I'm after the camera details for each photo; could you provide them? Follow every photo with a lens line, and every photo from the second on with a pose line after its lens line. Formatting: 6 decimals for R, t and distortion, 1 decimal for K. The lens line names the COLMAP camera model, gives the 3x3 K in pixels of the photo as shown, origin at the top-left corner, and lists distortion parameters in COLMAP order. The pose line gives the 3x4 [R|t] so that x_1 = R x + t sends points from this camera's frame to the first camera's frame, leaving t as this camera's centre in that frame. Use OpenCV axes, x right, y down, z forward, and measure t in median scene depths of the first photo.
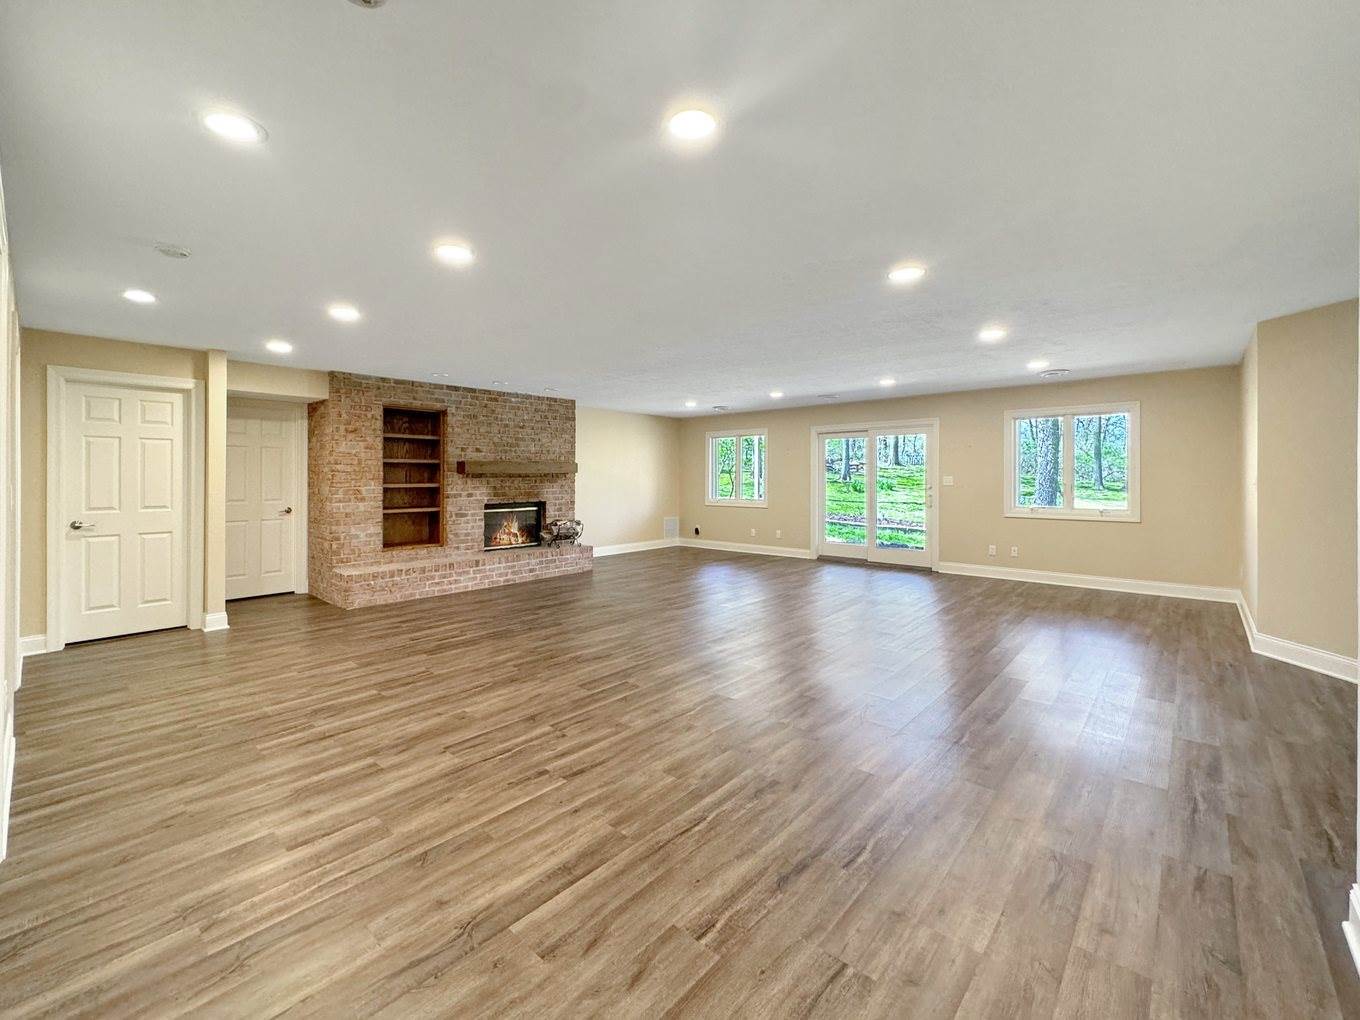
lens RADIAL K [[550.5, 0, 679.3], [0, 550.5, 463.0], [0, 0, 1]] dist [-0.000136, 0.000112]
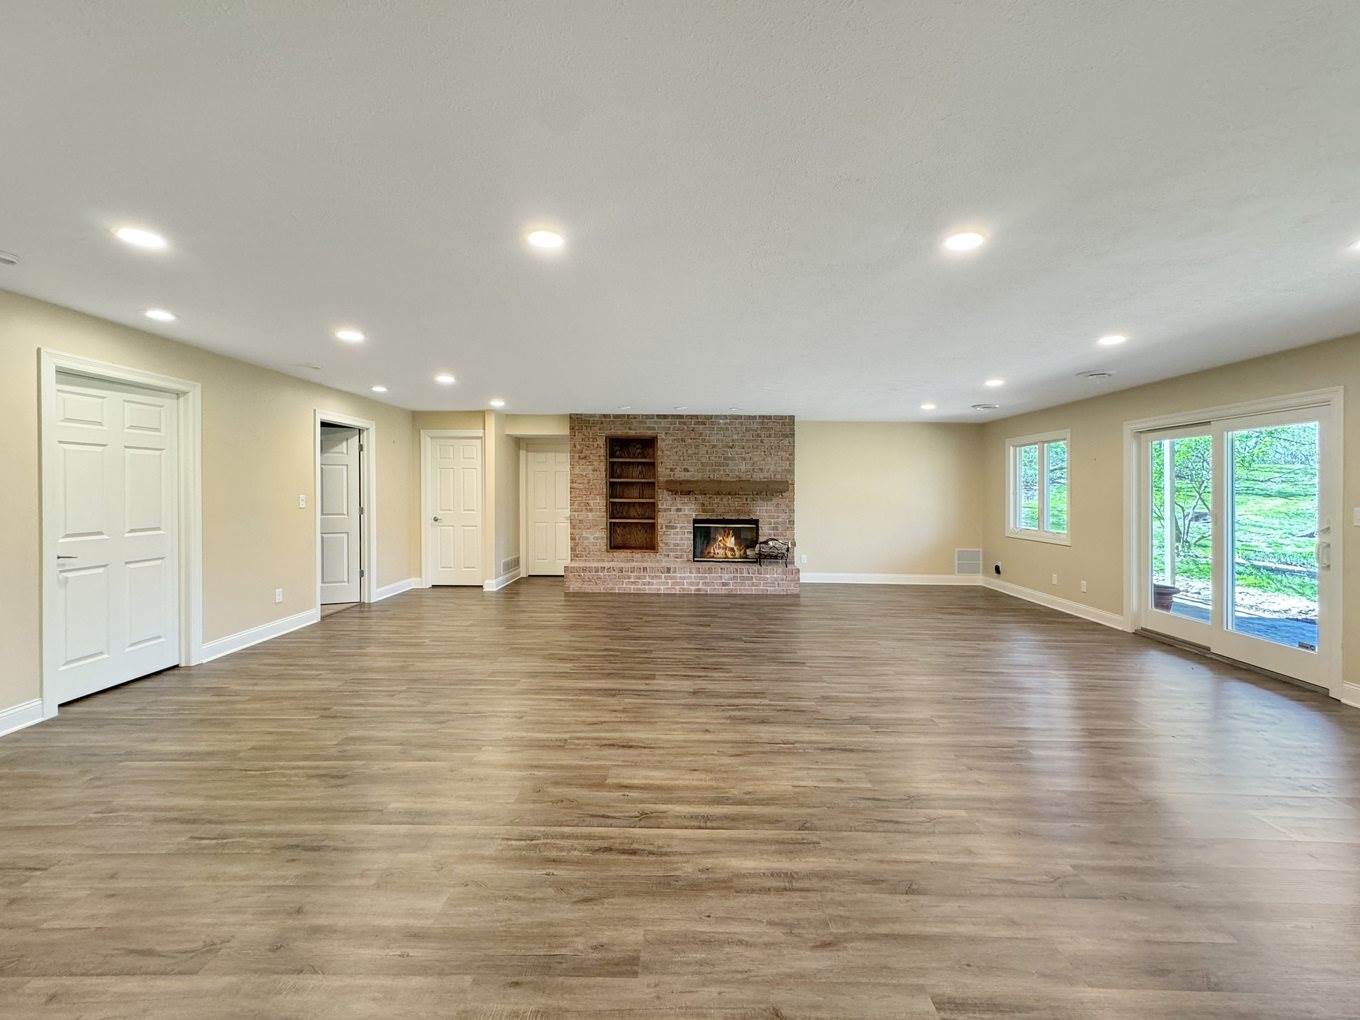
lens RADIAL K [[550.6, 0, 680.9], [0, 550.6, 491.7], [0, 0, 1]] dist [0.019257, -0.000254]
pose [[0.677469, 0.009928, -0.735485, 0.450334], [0.004913, 0.999826, 0.018022, 0.000366], [0.735535, -0.015822, 0.677302, 0.237401]]
